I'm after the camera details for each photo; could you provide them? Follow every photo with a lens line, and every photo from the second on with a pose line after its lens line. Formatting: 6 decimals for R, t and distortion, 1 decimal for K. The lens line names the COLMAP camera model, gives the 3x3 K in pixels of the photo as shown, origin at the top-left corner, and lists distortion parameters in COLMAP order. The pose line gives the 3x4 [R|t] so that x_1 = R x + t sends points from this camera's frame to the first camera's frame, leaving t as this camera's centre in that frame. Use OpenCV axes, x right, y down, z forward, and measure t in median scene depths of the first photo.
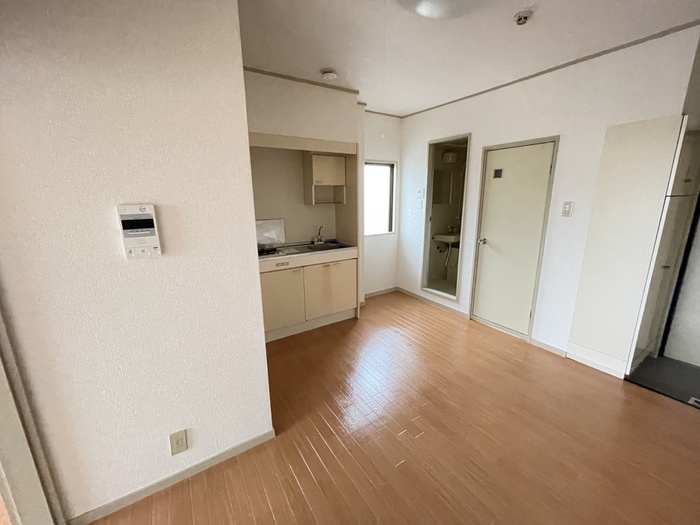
lens RADIAL K [[283.3, 0, 349.6], [0, 283.3, 258.8], [0, 0, 1]] dist [-0.001247, 0.000327]
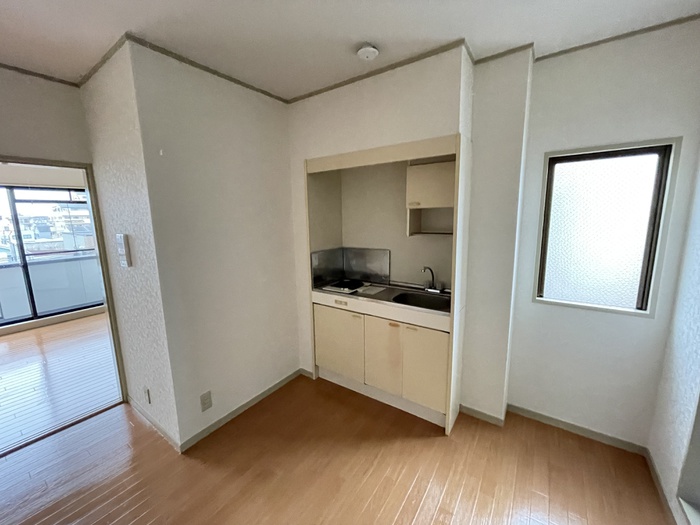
lens RADIAL K [[283.3, 0, 349.6], [0, 283.3, 258.8], [0, 0, 1]] dist [-0.001247, 0.000327]
pose [[0.382606, 0.150114, -0.911635, 0.475137], [-0.192259, 0.978048, 0.080361, -0.164759], [0.903687, 0.144523, 0.403068, 0.605098]]
